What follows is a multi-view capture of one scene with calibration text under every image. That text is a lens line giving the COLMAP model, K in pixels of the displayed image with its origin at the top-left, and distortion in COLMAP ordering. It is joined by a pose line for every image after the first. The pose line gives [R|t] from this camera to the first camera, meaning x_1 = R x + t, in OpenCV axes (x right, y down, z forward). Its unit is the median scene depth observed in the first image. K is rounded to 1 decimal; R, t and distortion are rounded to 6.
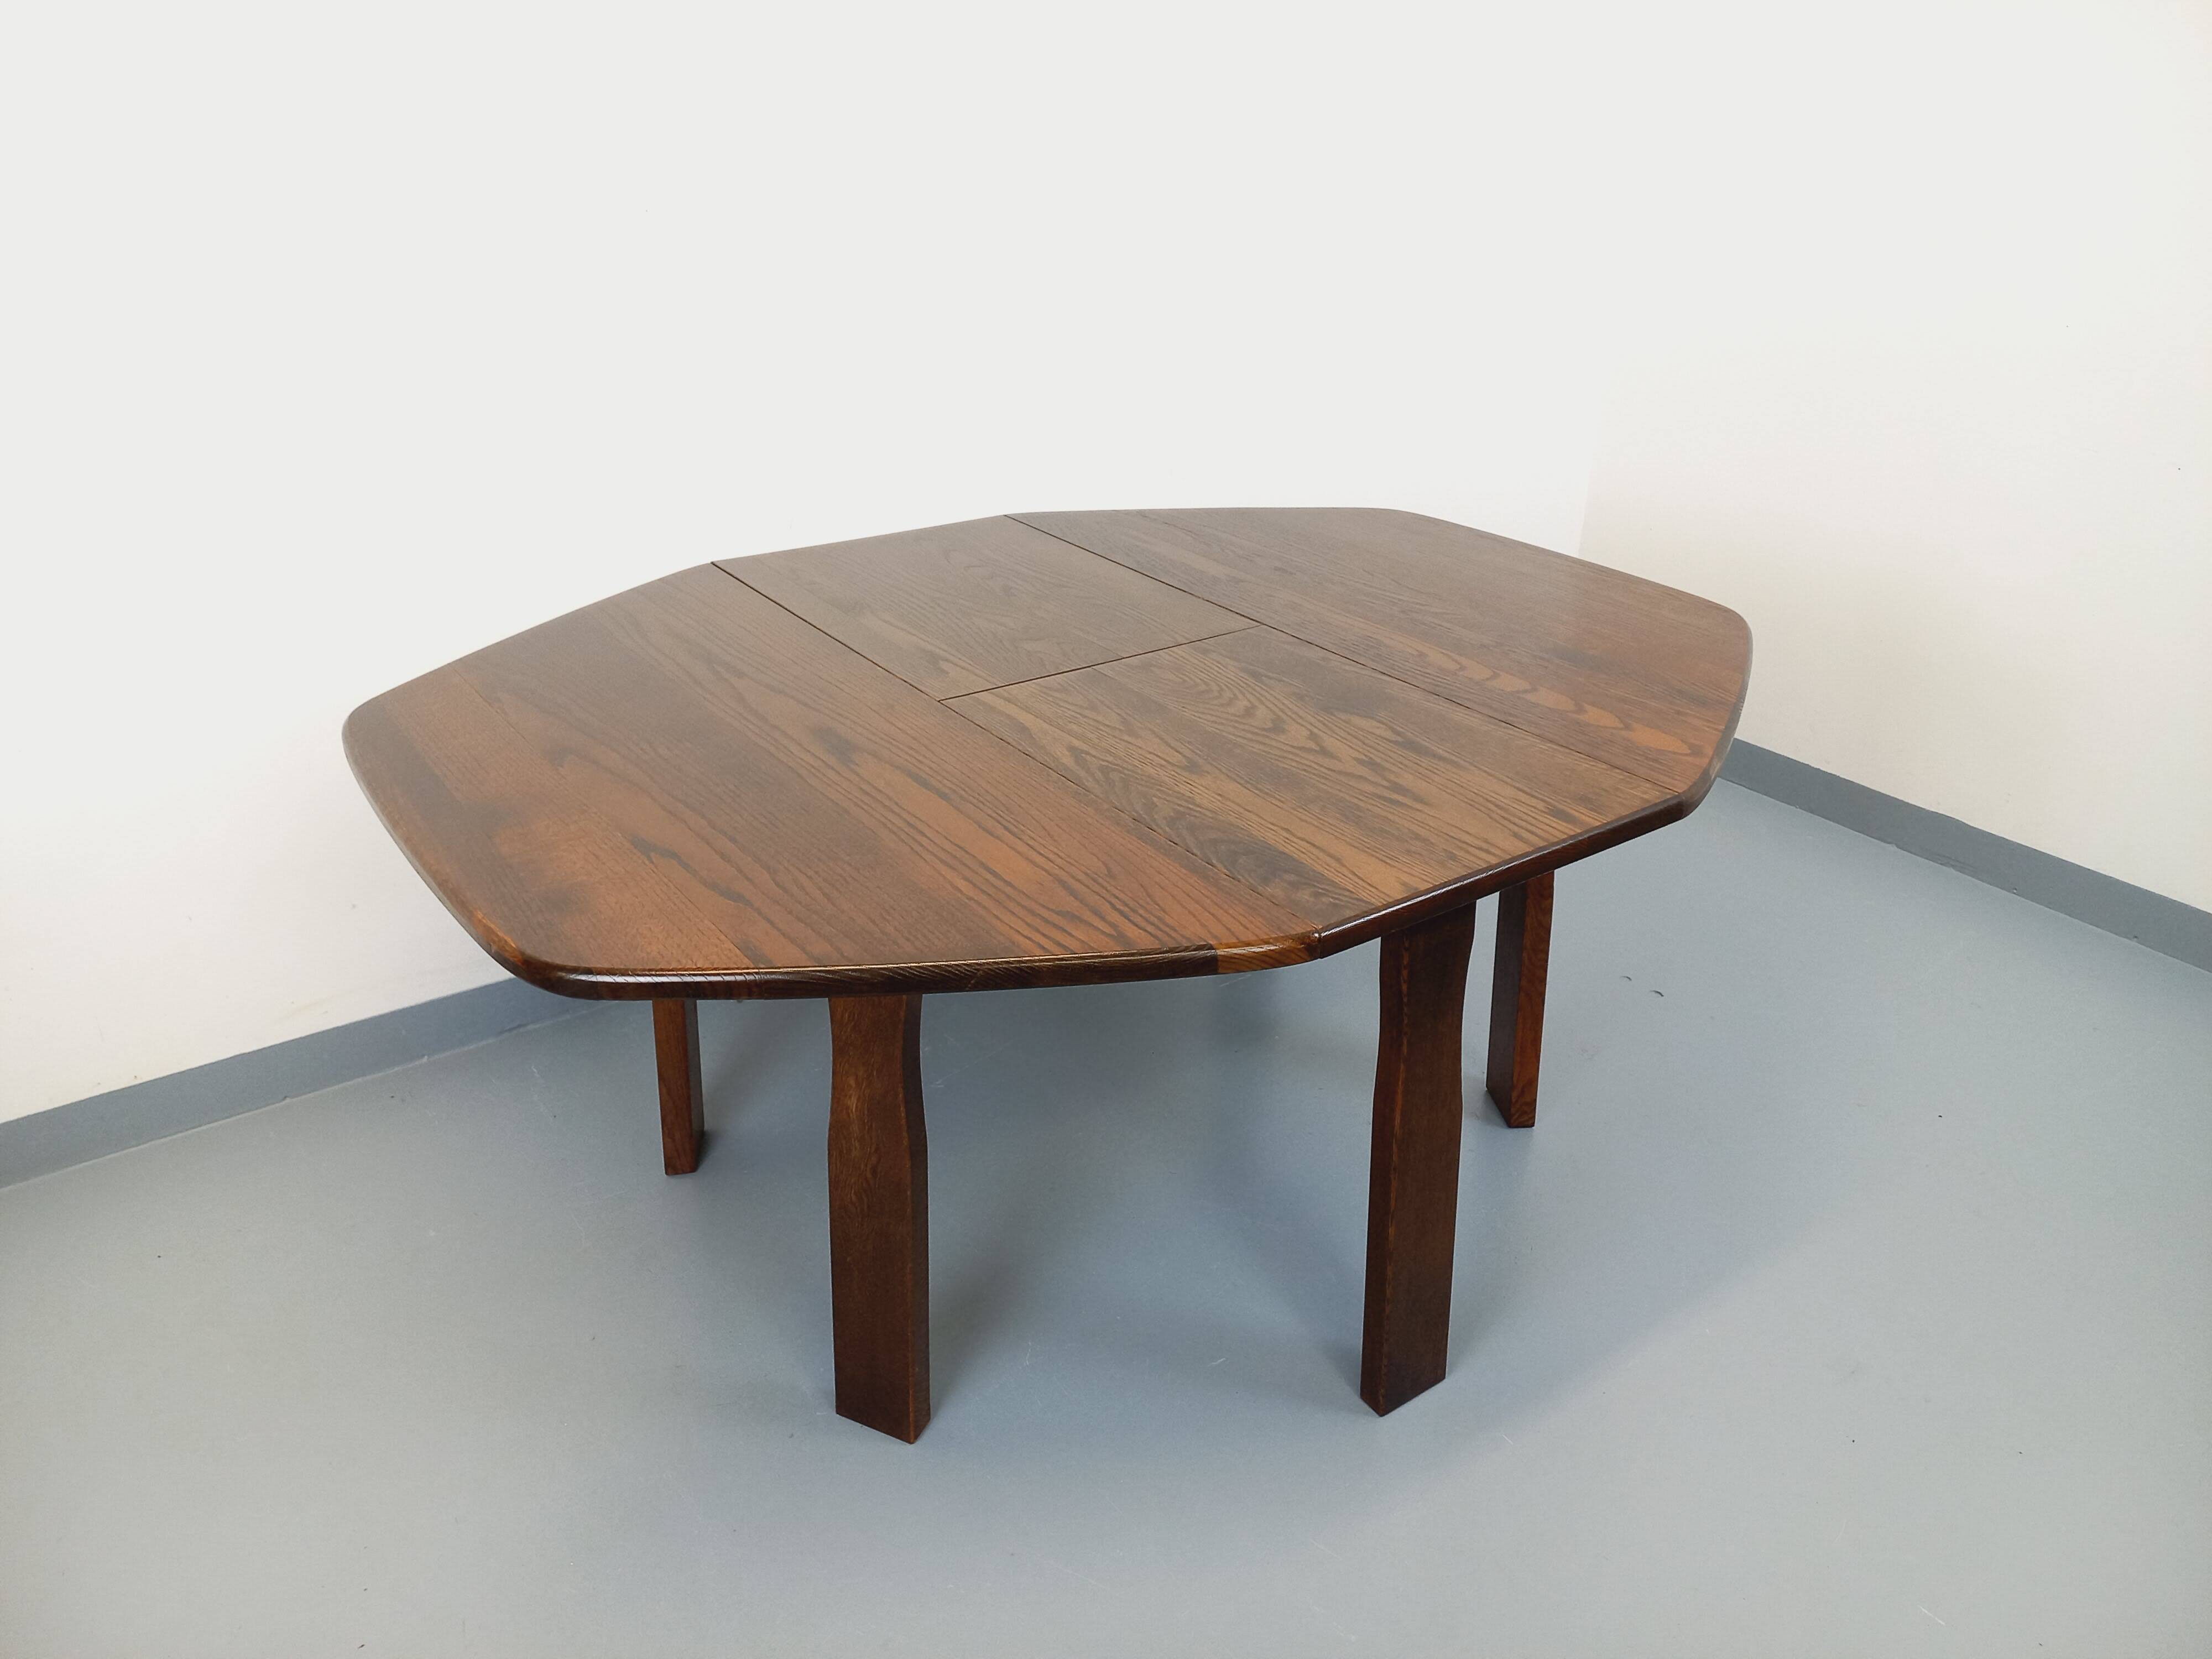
lens RADIAL K [[1634.5, 0, 1117.4], [0, 1634.5, 800.7], [0, 0, 1]] dist [0.080631, -0.081028]
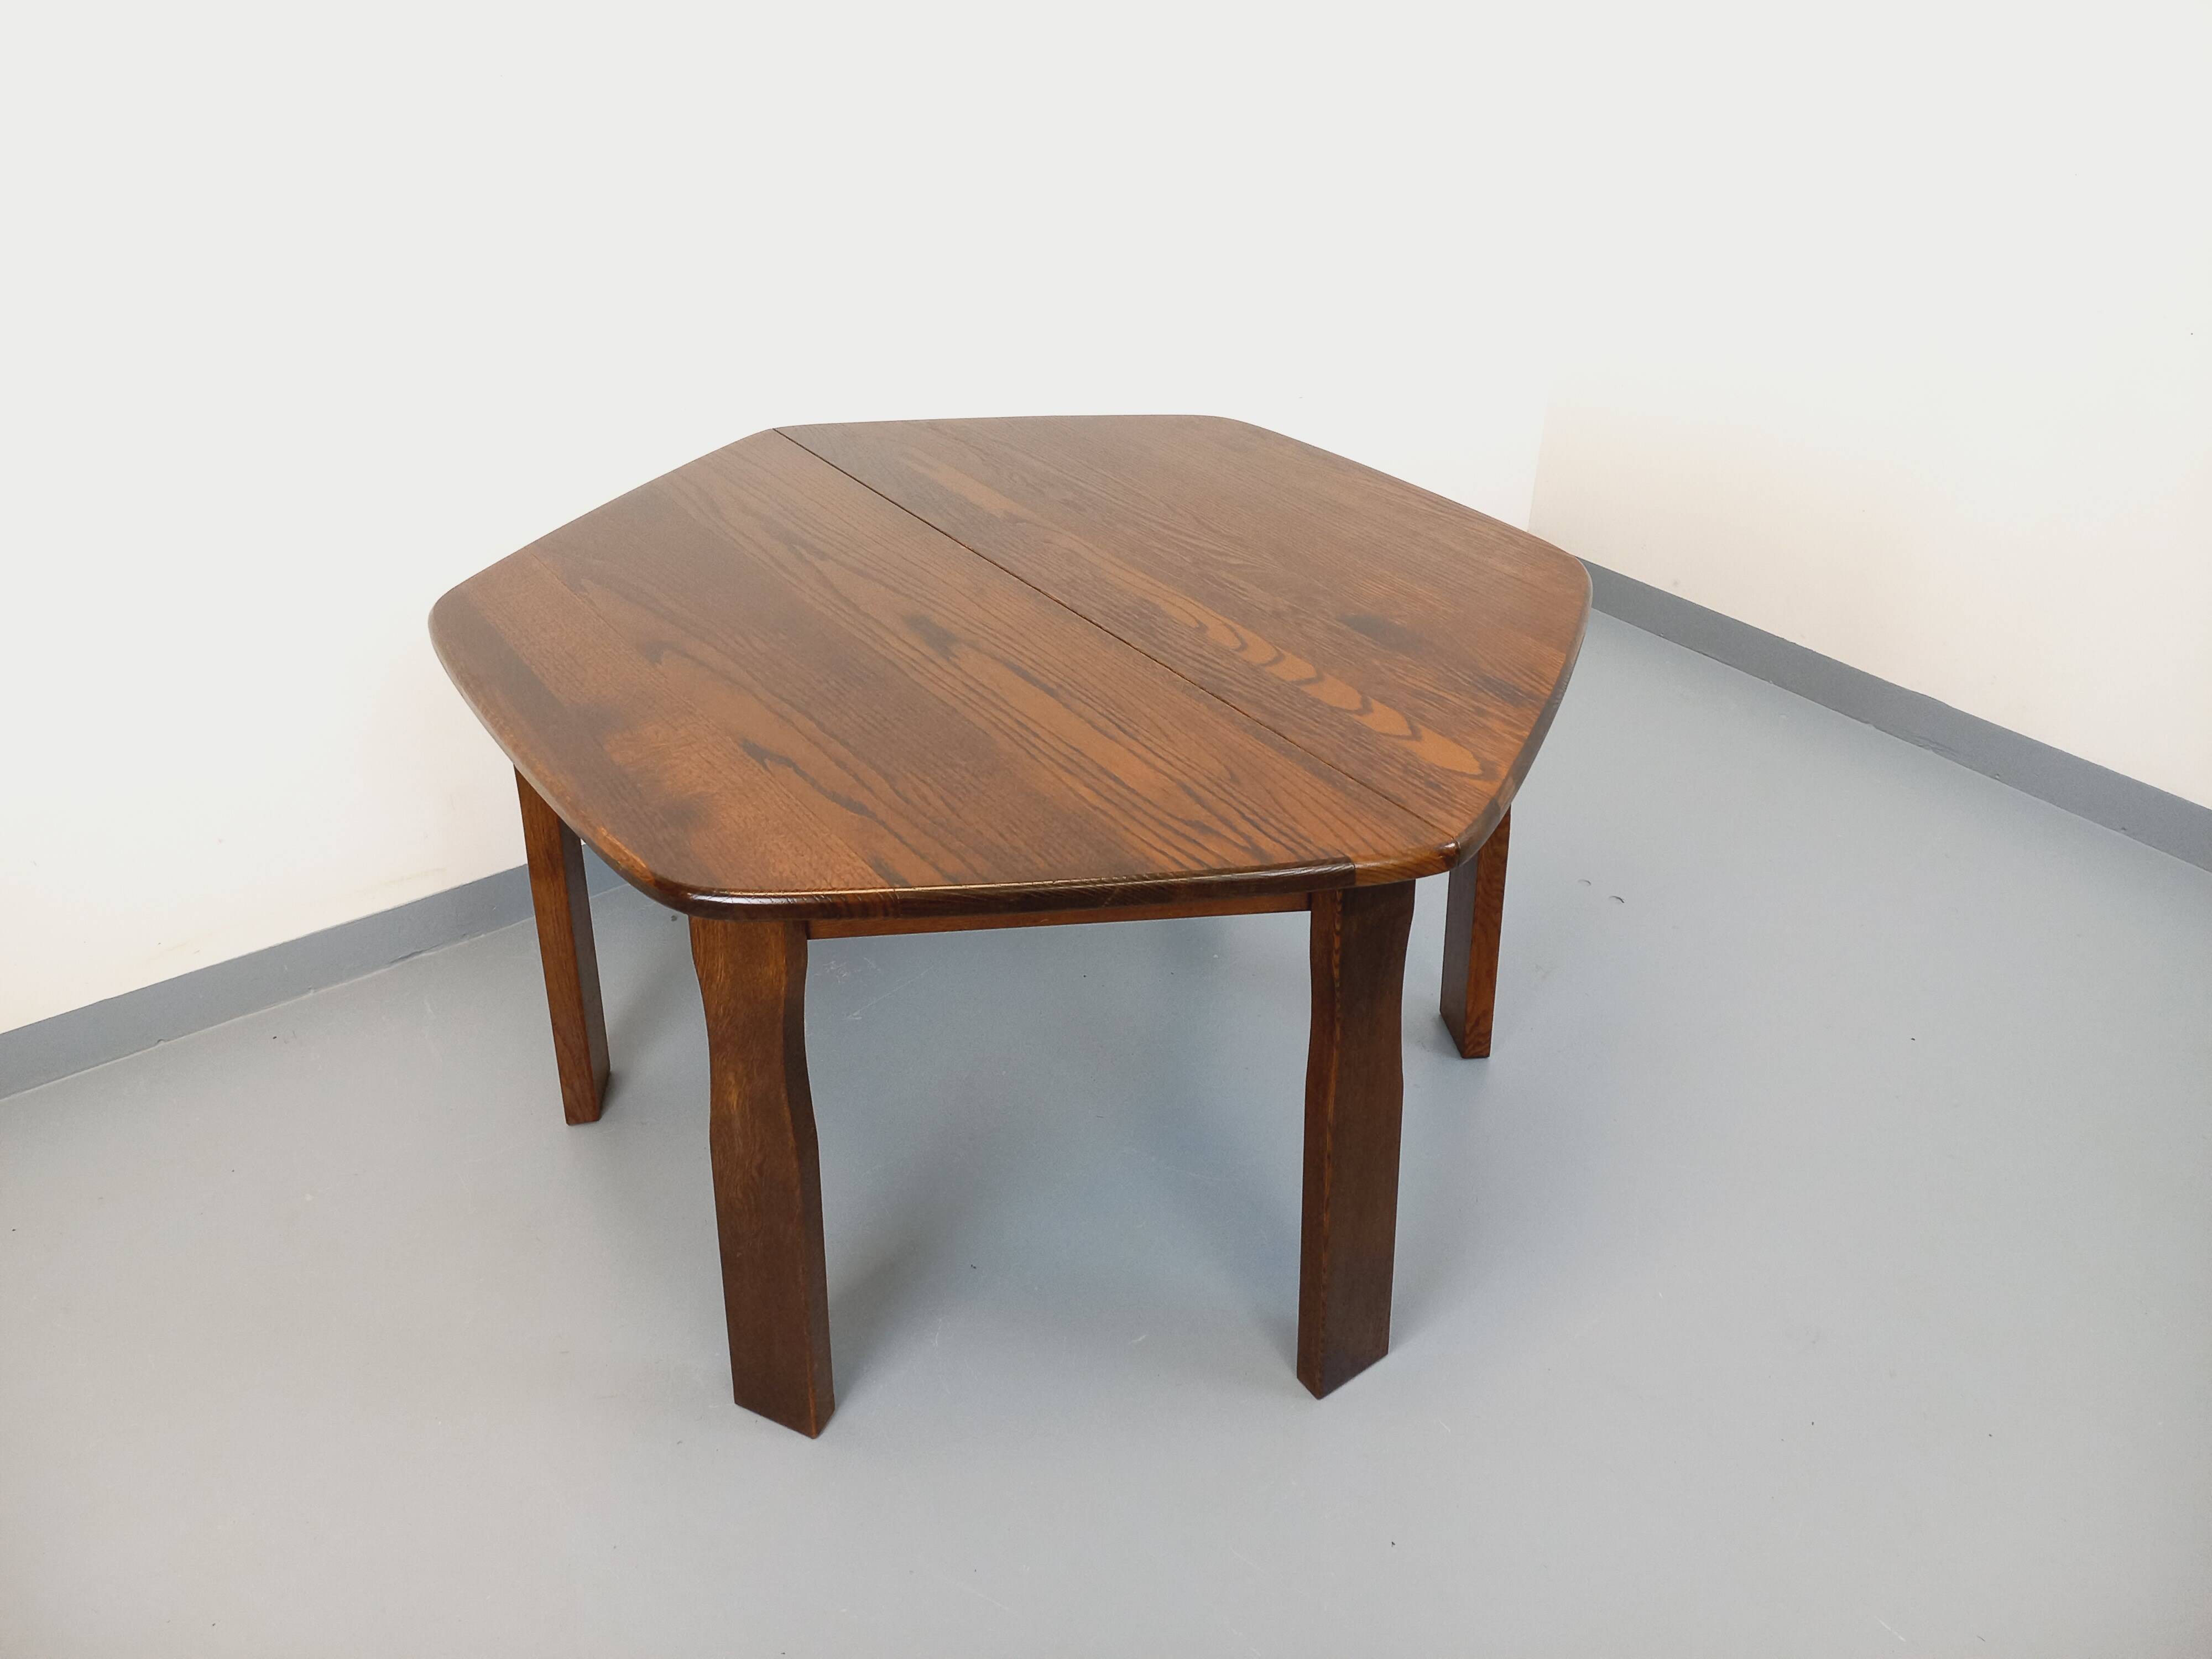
lens RADIAL K [[1634.5, 0, 1106.3], [0, 1634.5, 731.1], [0, 0, 1]] dist [0.080631, -0.081028]
pose [[0.999961, -0.008664, 0.001856, 0.044101], [0.008494, 0.996968, 0.077343, -0.085051], [-0.002521, -0.077324, 0.997003, 0.097657]]
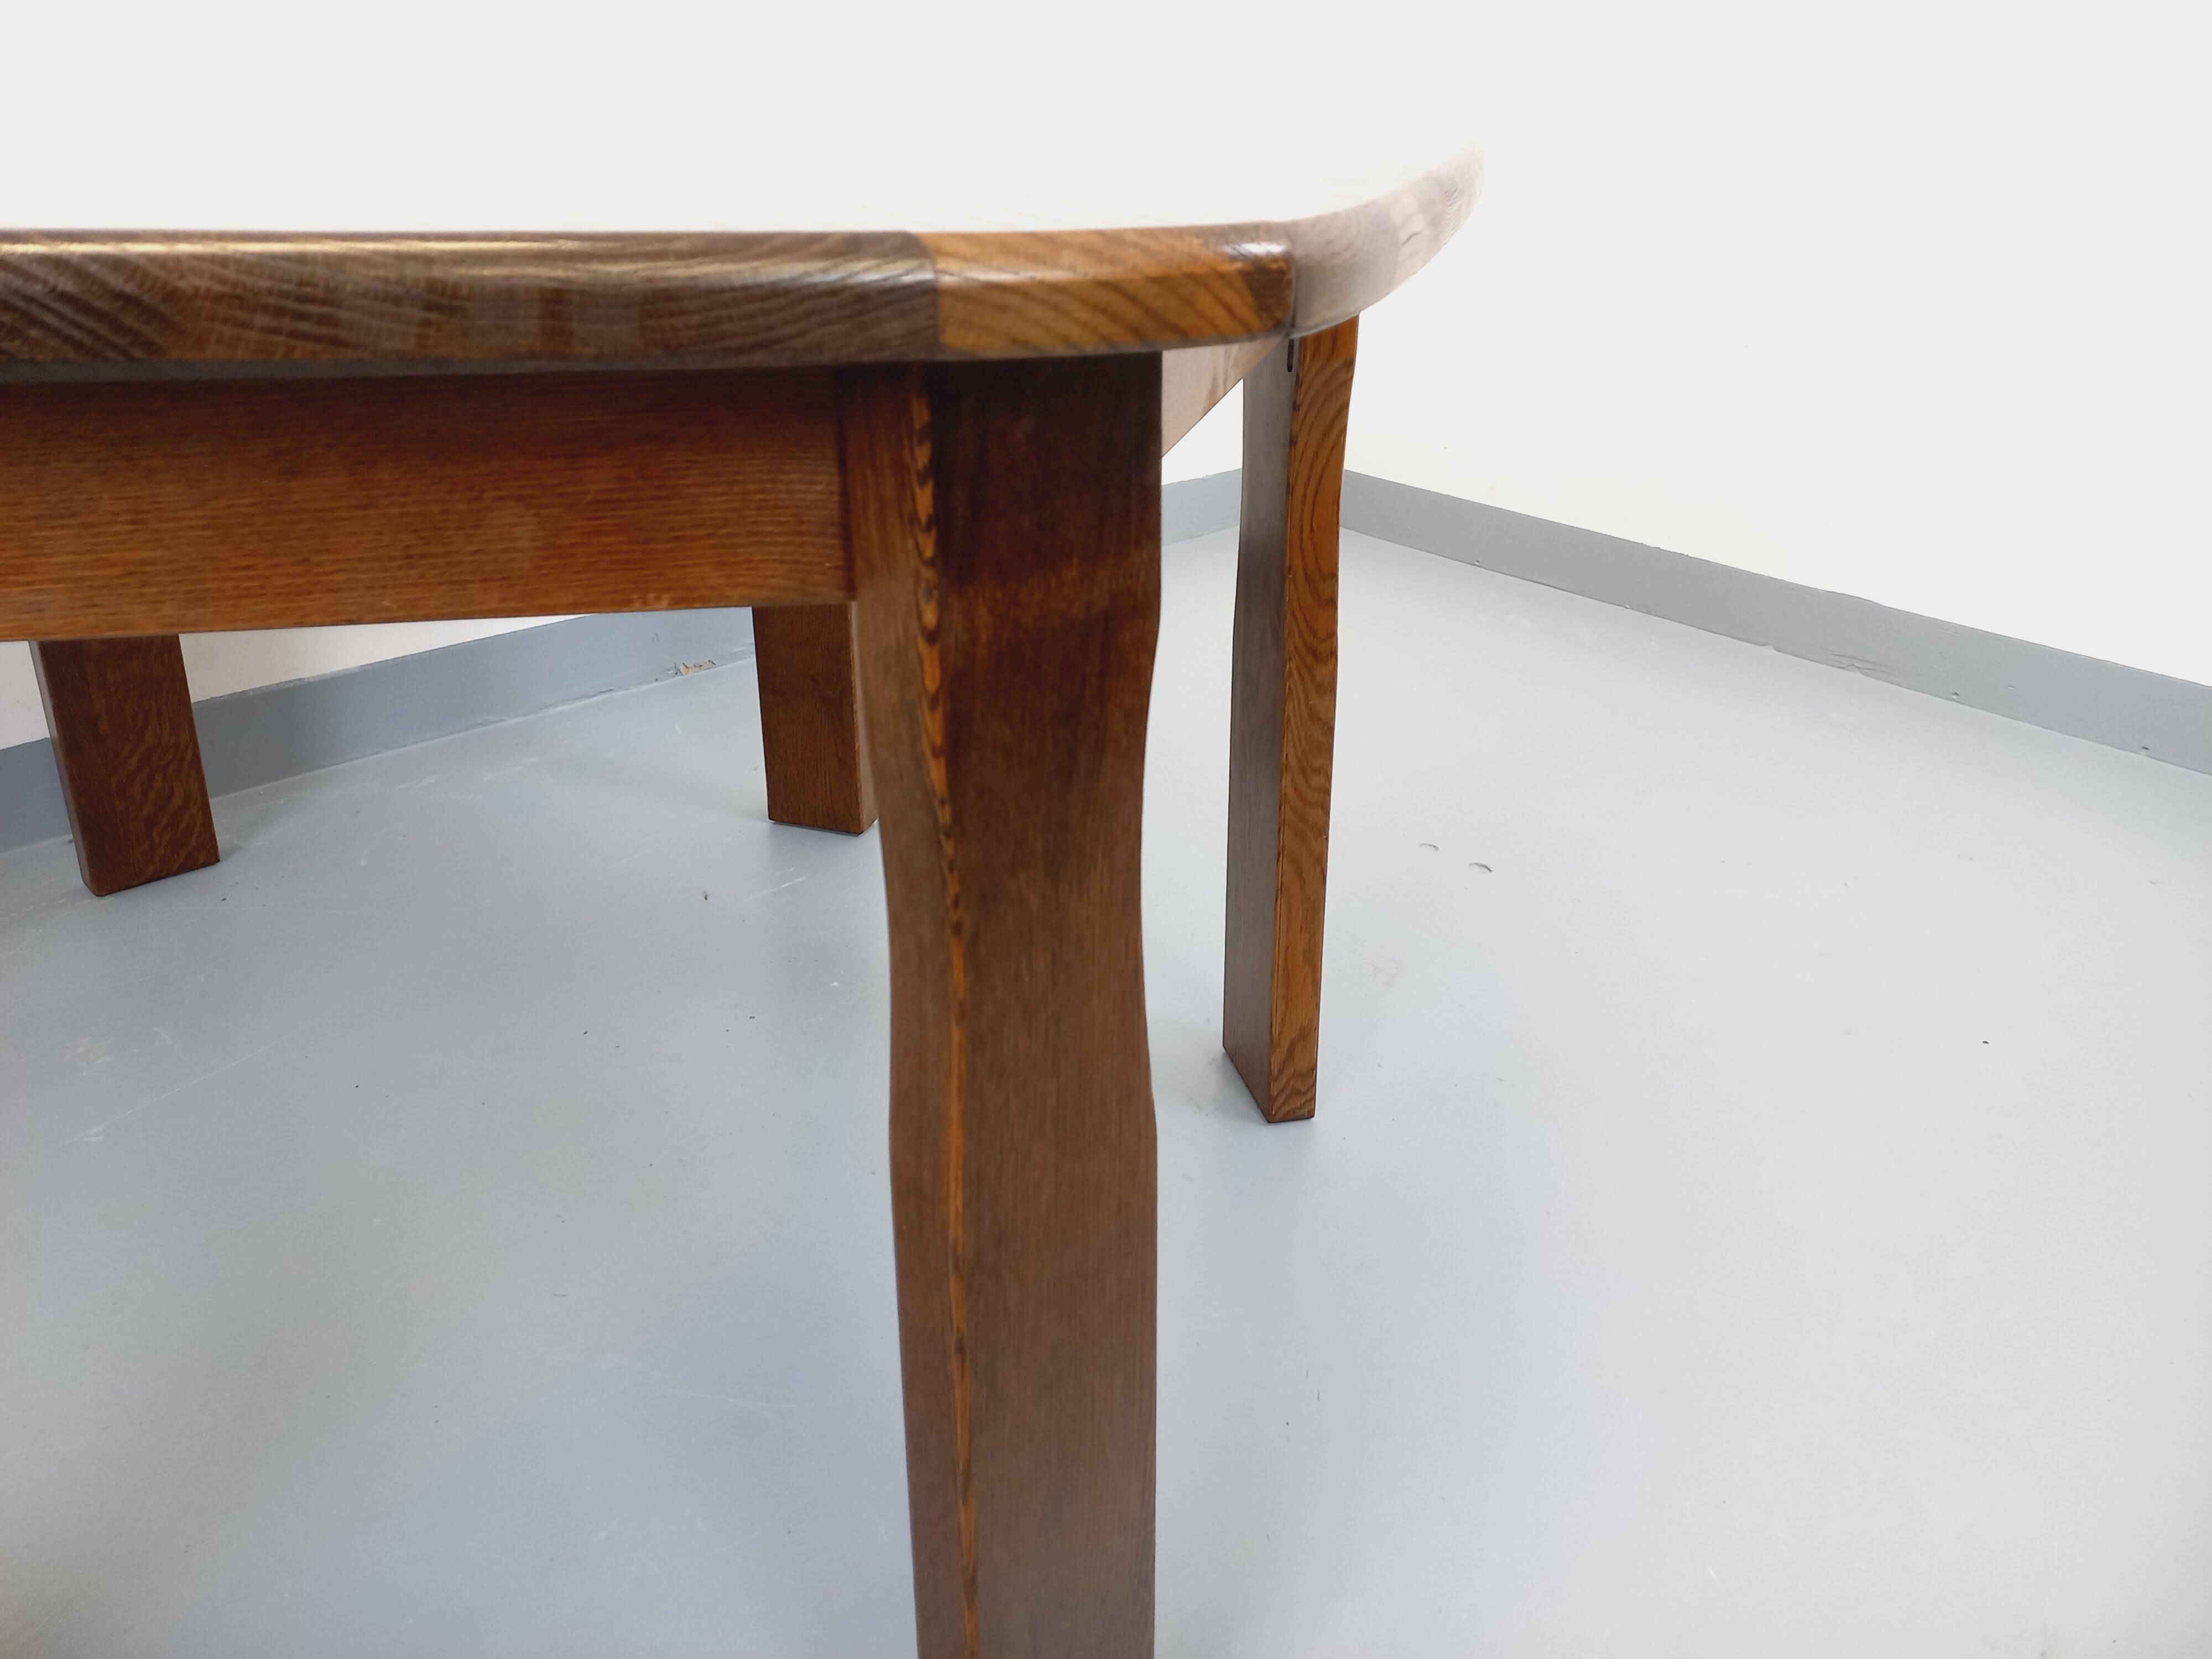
lens RADIAL K [[1634.5, 0, 1115.5], [0, 1634.5, 741.1], [0, 0, 1]] dist [0.080631, -0.081028]
pose [[0.986288, -0.042332, 0.159510, 0.149768], [0.043785, 0.999025, -0.005602, 0.104284], [-0.159118, 0.012509, 0.987180, 0.656089]]
